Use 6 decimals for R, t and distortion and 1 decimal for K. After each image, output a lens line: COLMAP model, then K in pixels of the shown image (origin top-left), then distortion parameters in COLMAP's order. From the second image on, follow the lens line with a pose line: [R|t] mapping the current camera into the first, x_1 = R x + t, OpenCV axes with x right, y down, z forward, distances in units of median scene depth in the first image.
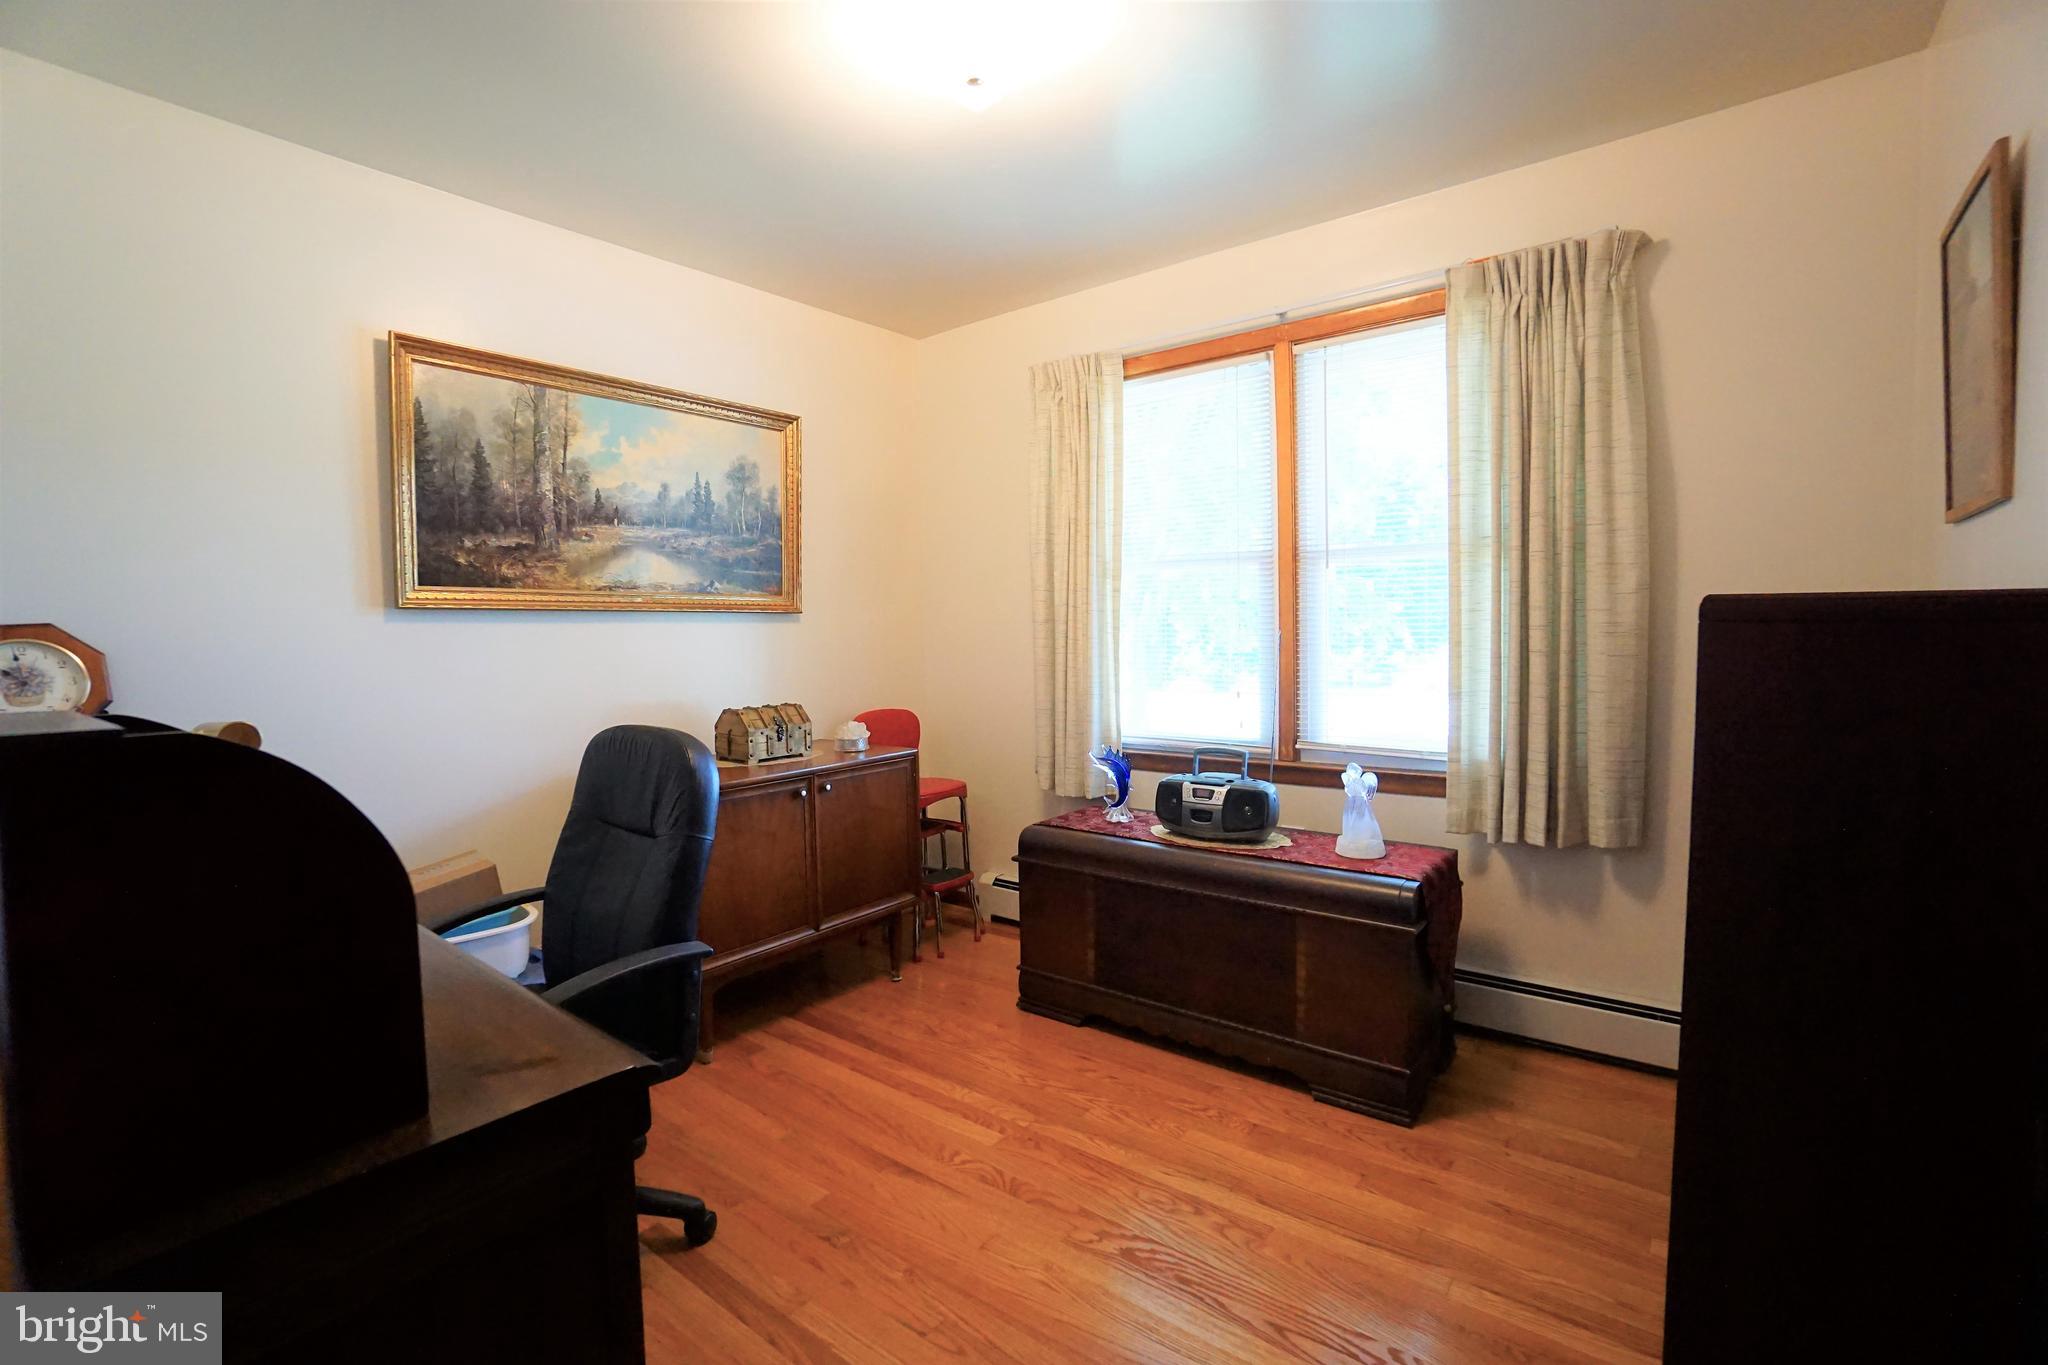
lens RADIAL K [[907.3, 0, 1031.4], [0, 907.3, 668.0], [0, 0, 1]] dist [-0.057417, 0.019373]
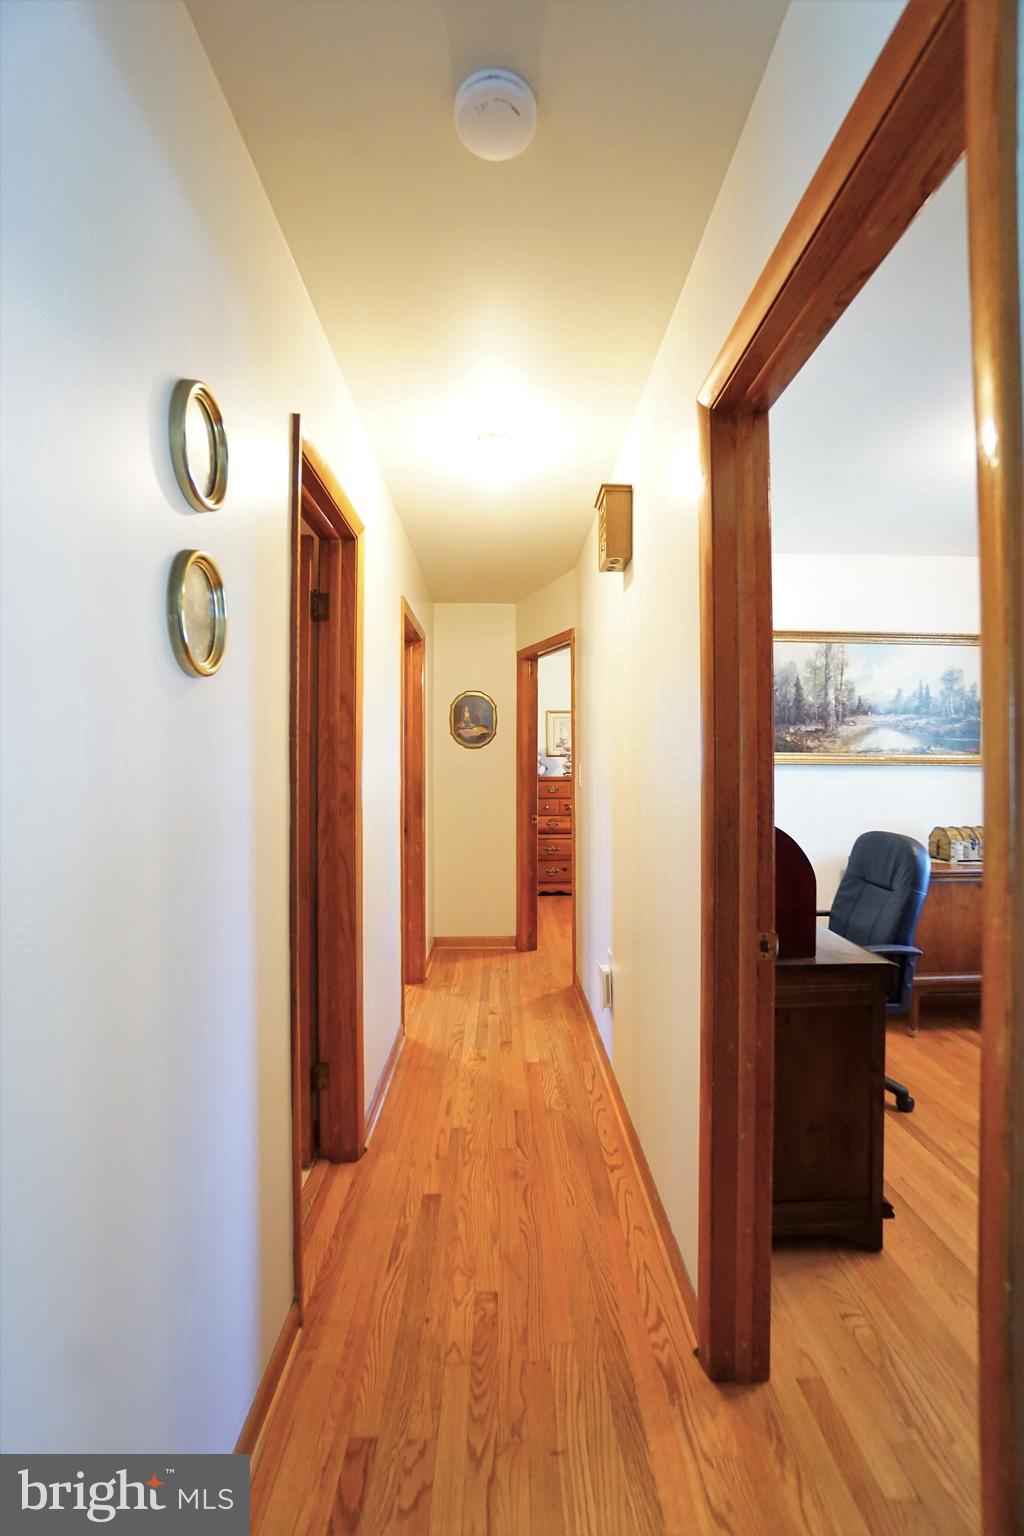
lens RADIAL K [[680.4, 0, 513.8], [0, 680.4, 760.8], [0, 0, 1]] dist [-0.057417, 0.019373]
pose [[0.624697, 0.010030, -0.780803, 0.124379], [-0.041314, 0.998942, -0.020223, -0.017586], [0.779774, 0.044891, 0.624450, -0.356015]]
